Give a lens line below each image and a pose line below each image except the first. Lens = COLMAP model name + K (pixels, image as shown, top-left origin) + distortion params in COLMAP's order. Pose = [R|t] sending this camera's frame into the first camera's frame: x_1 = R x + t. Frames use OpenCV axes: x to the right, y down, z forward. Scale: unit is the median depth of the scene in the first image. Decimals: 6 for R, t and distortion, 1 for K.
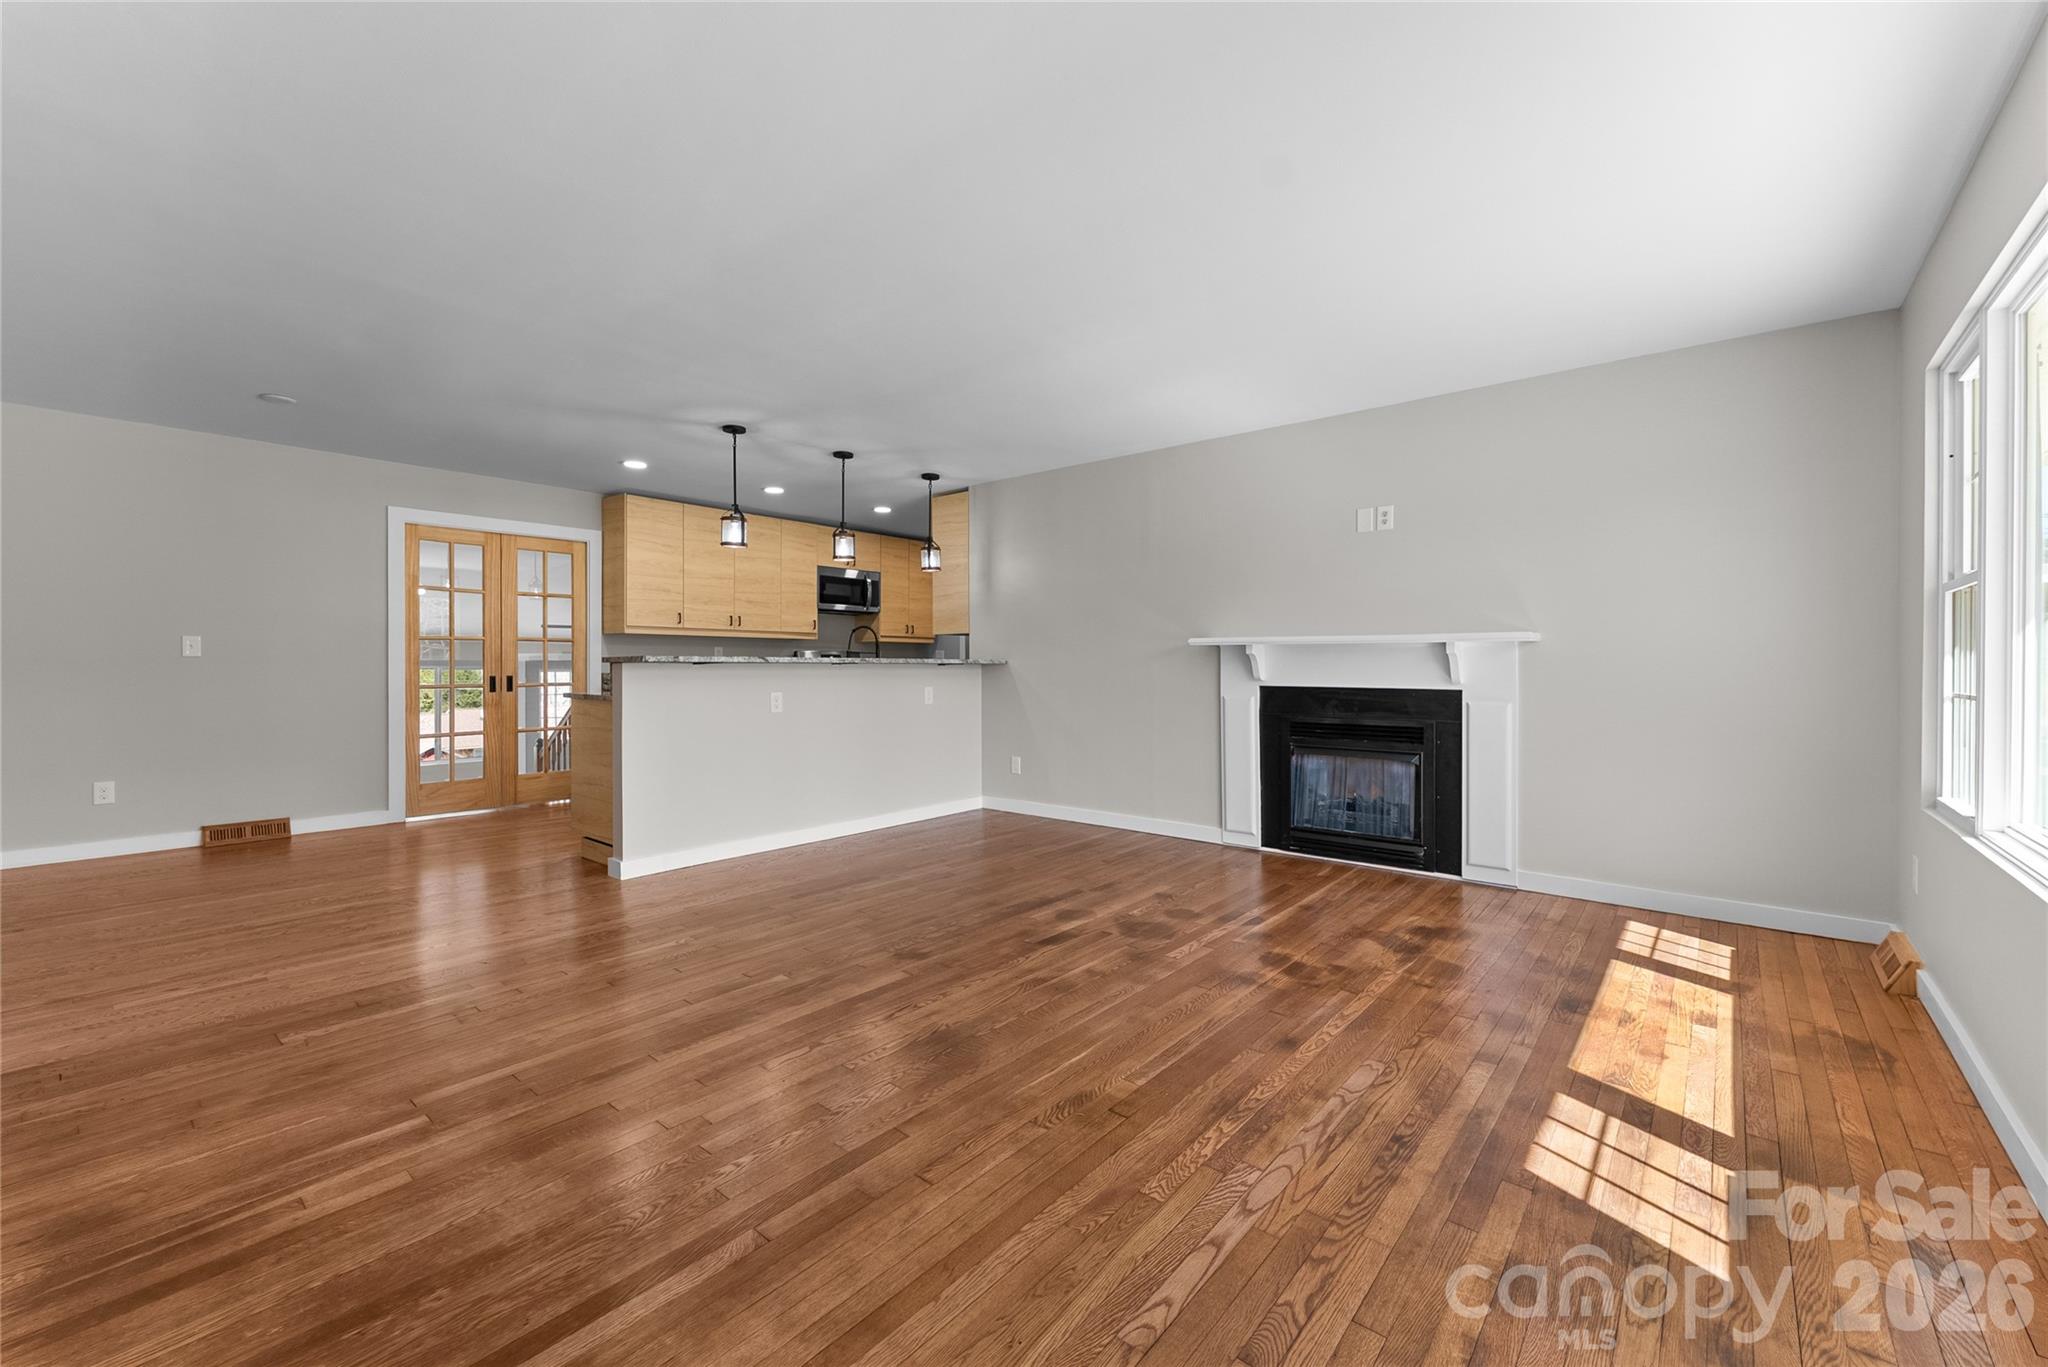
lens RADIAL K [[826.8, 0, 1037.3], [0, 826.8, 679.3], [0, 0, 1]] dist [0.000555, -0.000015]
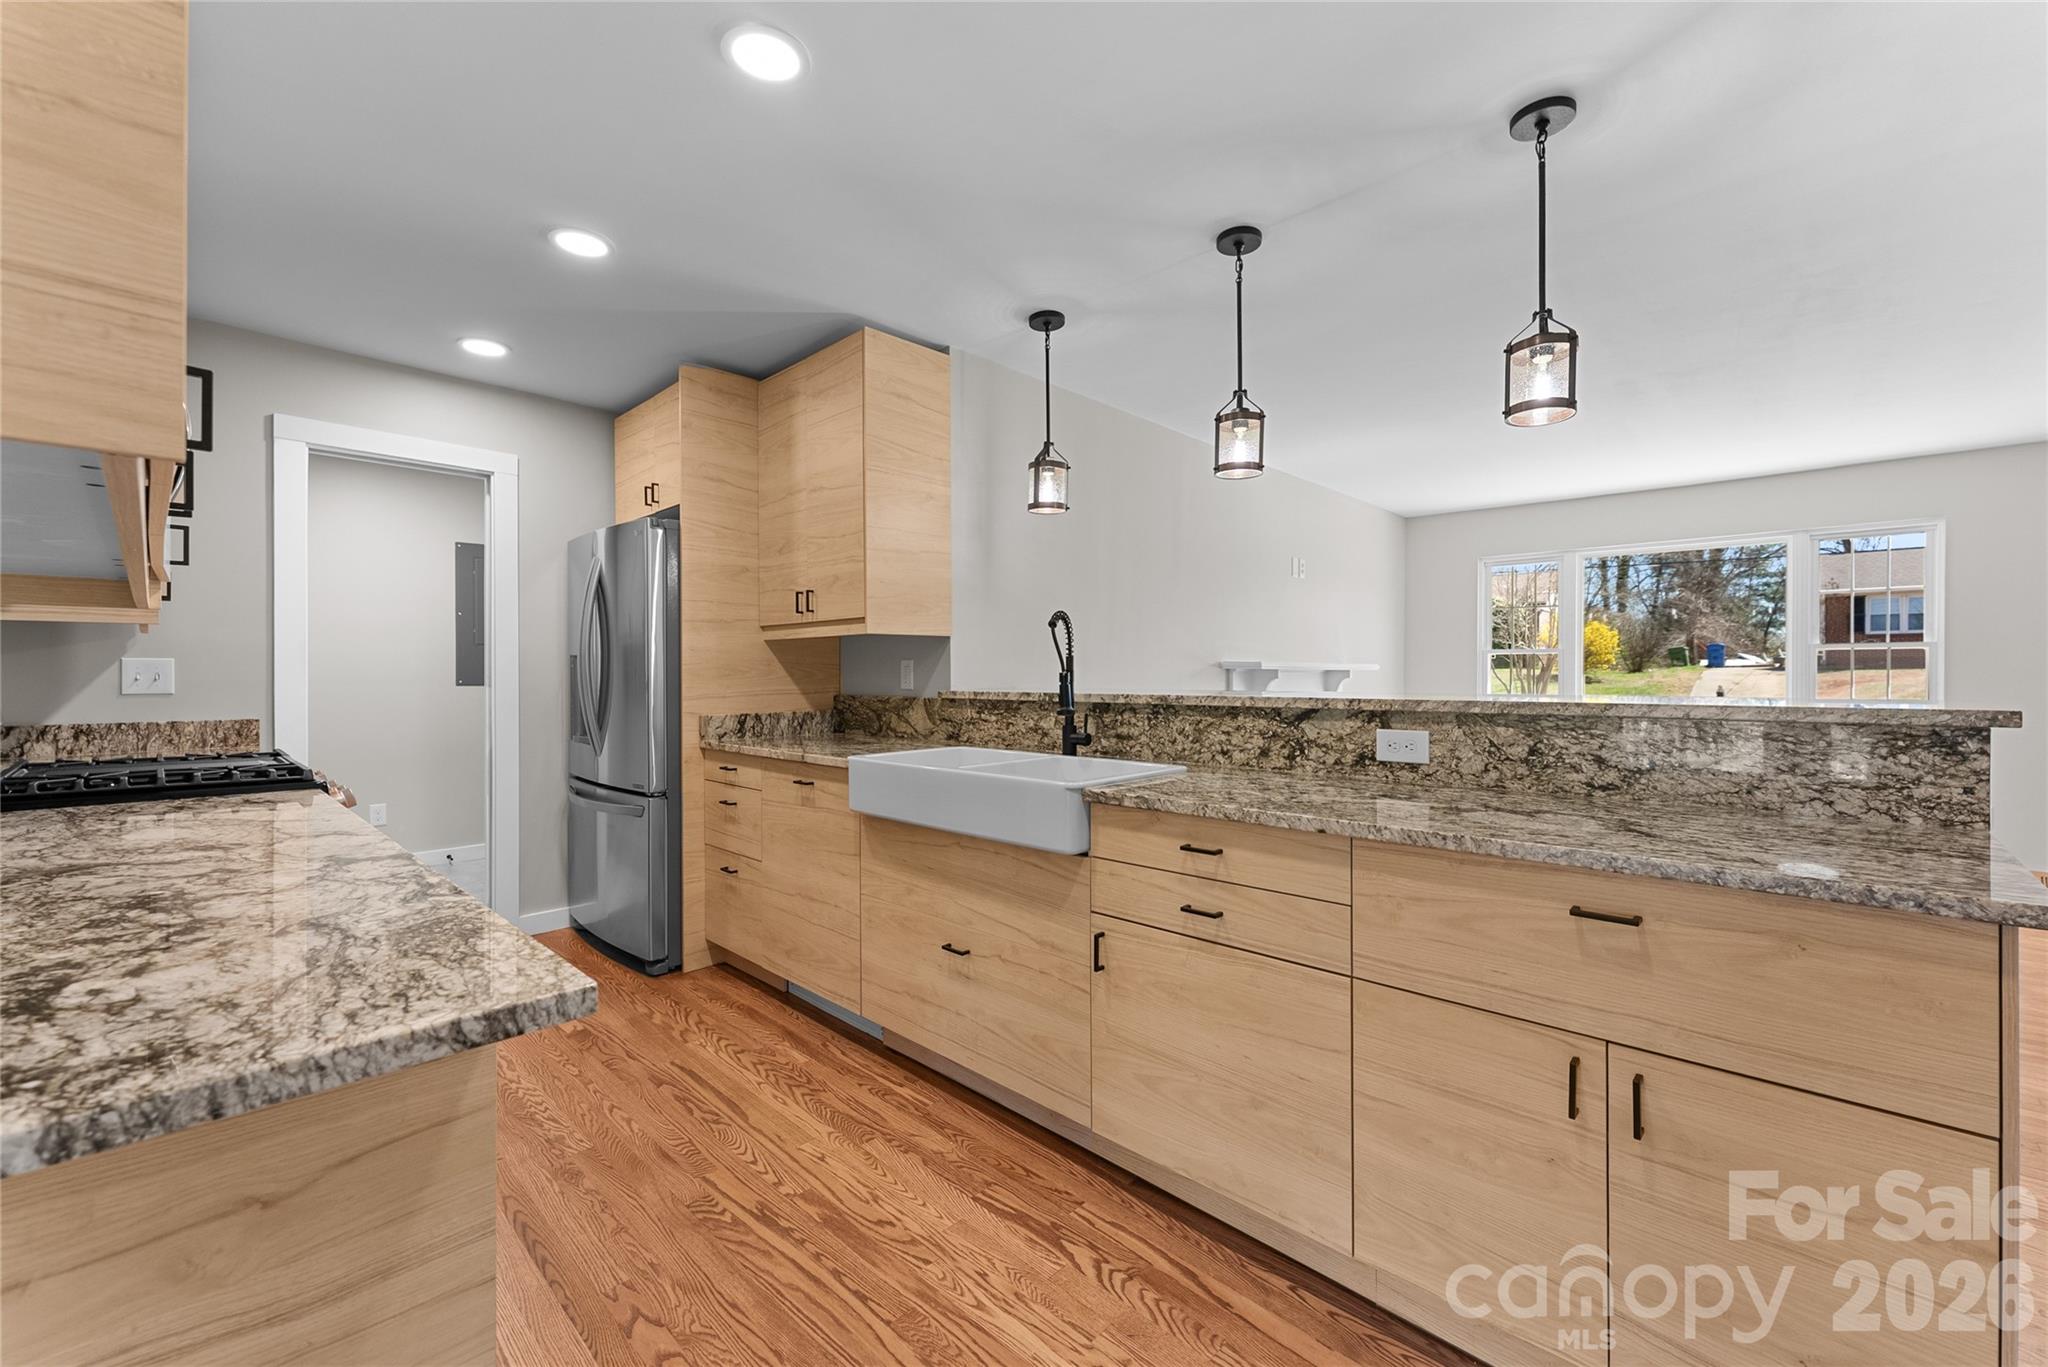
lens RADIAL K [[826.8, 0, 1028.7], [0, 826.8, 675.9], [0, 0, 1]] dist [0.000555, -0.000015]
pose [[0.066366, -0.006485, 0.997774, -0.573297], [0.017455, 0.999833, 0.005337, -0.032242], [-0.997643, 0.017062, 0.066468, 0.898033]]
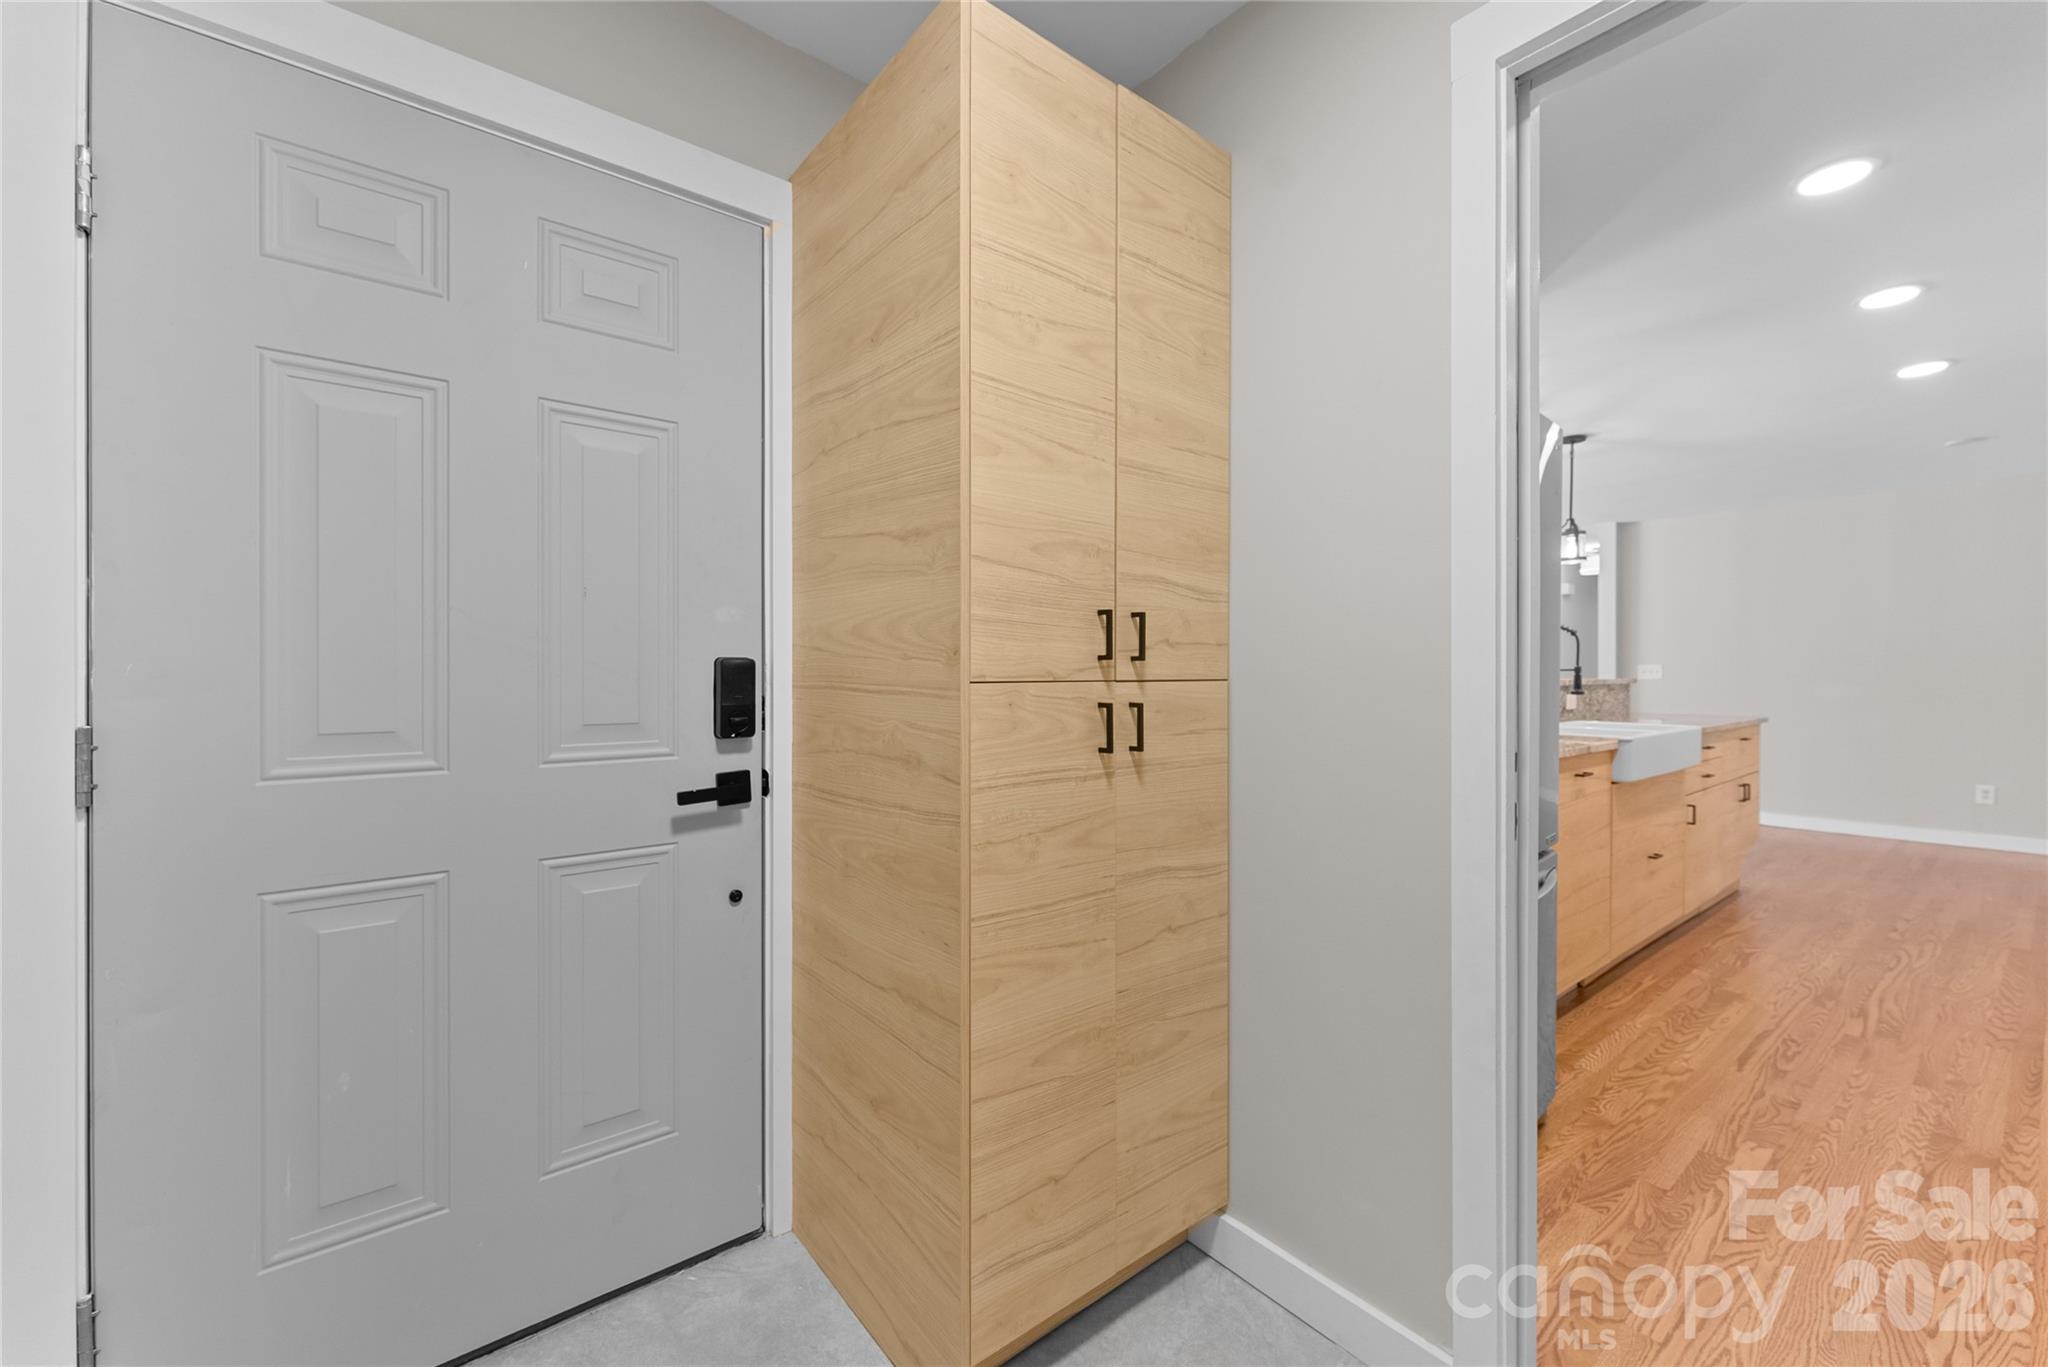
lens RADIAL K [[826.8, 0, 1022.6], [0, 826.8, 674.9], [0, 0, 1]] dist [0.000555, -0.000015]
pose [[-0.979552, -0.003550, 0.201161, 0.042699], [0.000703, 0.999778, 0.021069, -0.037657], [-0.201191, 0.020780, -0.979332, 1.518786]]
